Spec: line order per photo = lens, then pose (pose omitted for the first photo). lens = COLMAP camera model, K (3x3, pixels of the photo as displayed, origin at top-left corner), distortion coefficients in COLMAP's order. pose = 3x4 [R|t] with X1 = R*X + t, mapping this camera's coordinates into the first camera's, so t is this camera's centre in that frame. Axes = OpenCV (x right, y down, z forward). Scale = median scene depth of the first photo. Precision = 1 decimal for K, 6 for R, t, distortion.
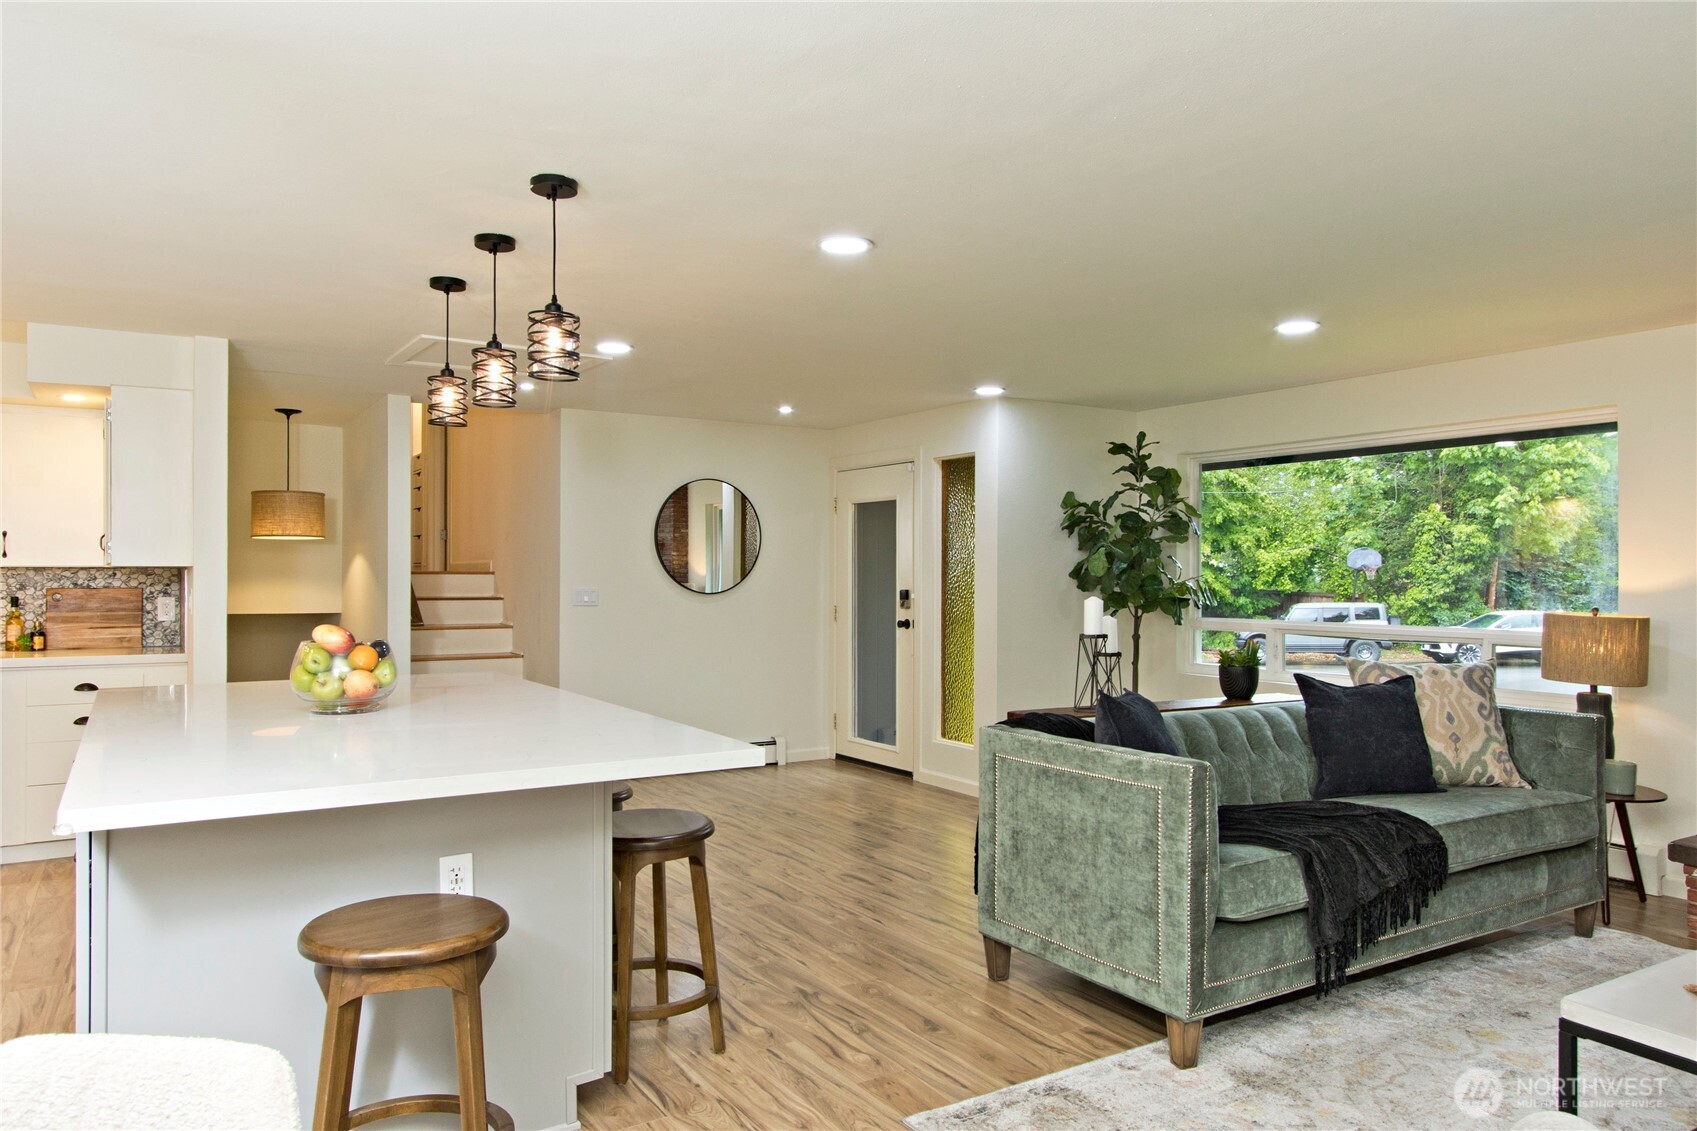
lens RADIAL K [[1177.5, 0, 853.7], [0, 1177.5, 561.2], [0, 0, 1]] dist [-0.003209, 0.003984]
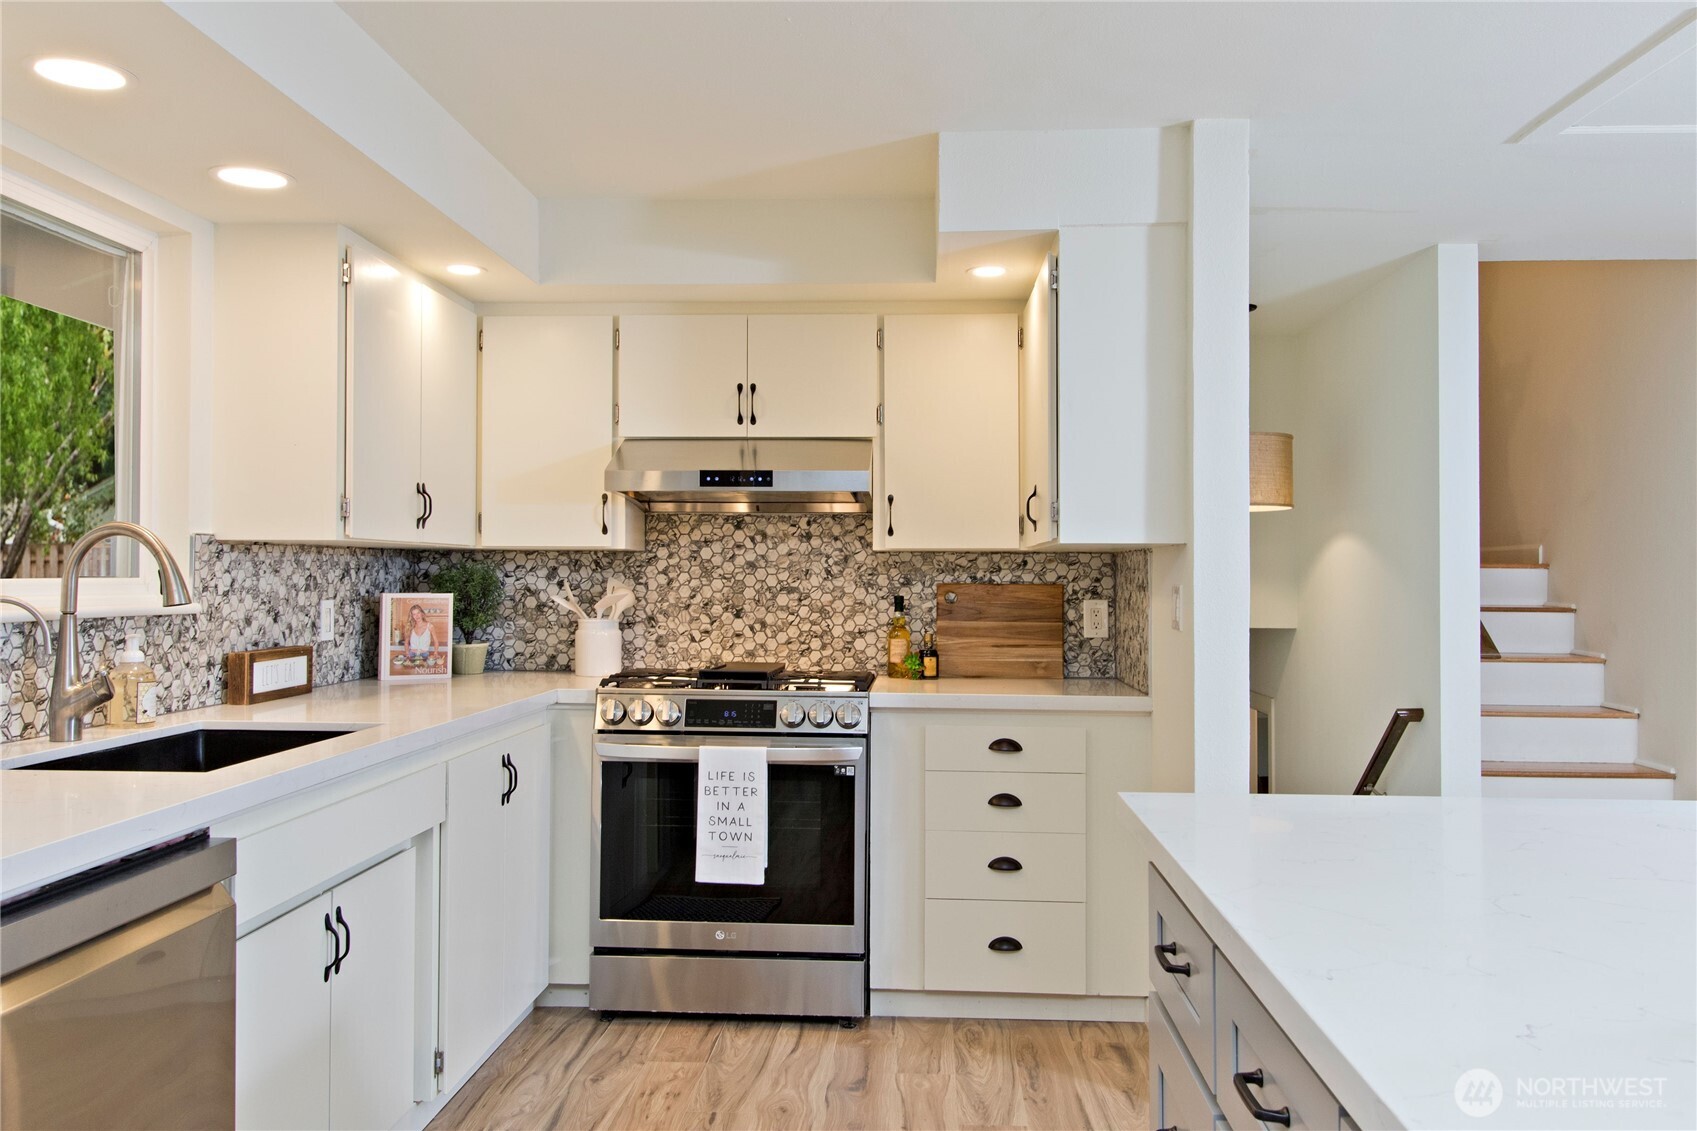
lens RADIAL K [[1327.8, 0, 847.4], [0, 1327.8, 551.1], [0, 0, 1]] dist [-0.027586, -0.000917]
pose [[0.820566, -0.011891, -0.571428, -0.301889], [0.001964, 0.999836, -0.017985, 0.018008], [0.571548, 0.013636, 0.820455, 0.360900]]
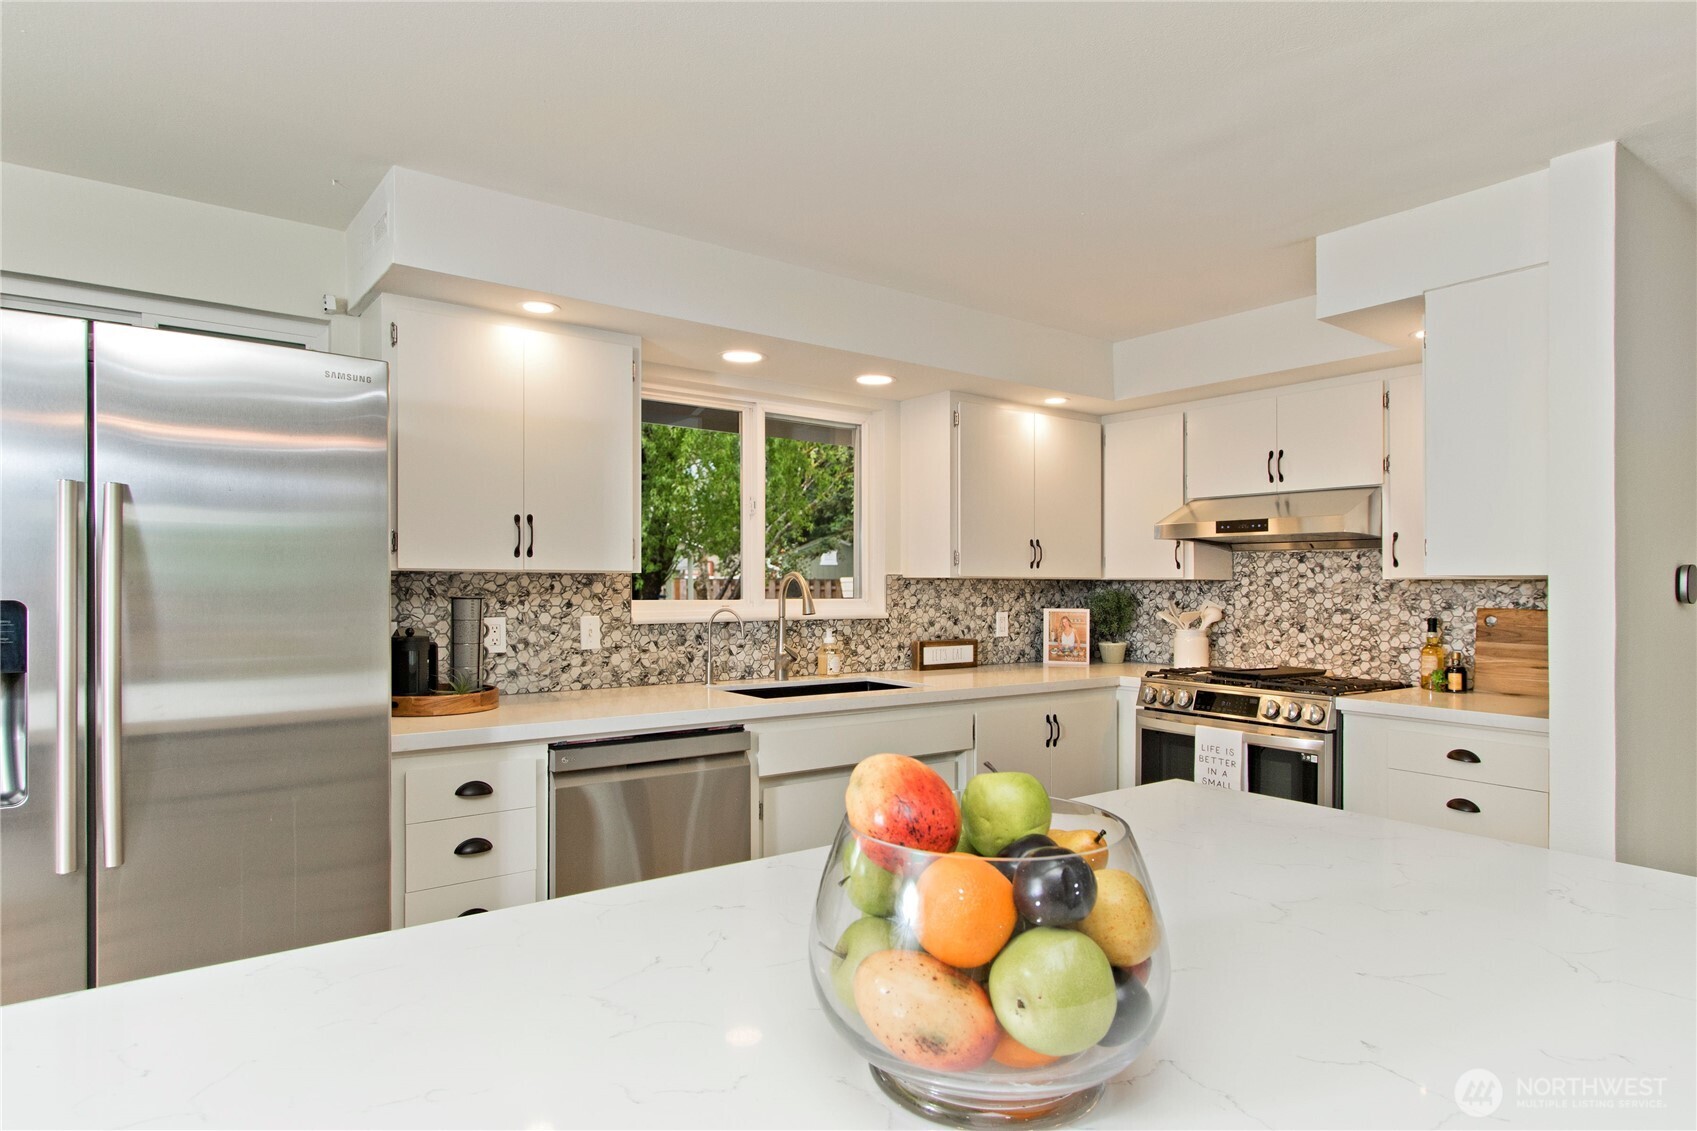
lens RADIAL K [[952.8, 0, 845.2], [0, 952.8, 576.0], [0, 0, 1]] dist [-0.001419, 0.000105]
pose [[0.080784, -0.014321, -0.996629, -0.126346], [-0.001328, 0.999894, -0.014476, 0.012068], [0.996731, 0.002493, 0.080757, 0.557307]]
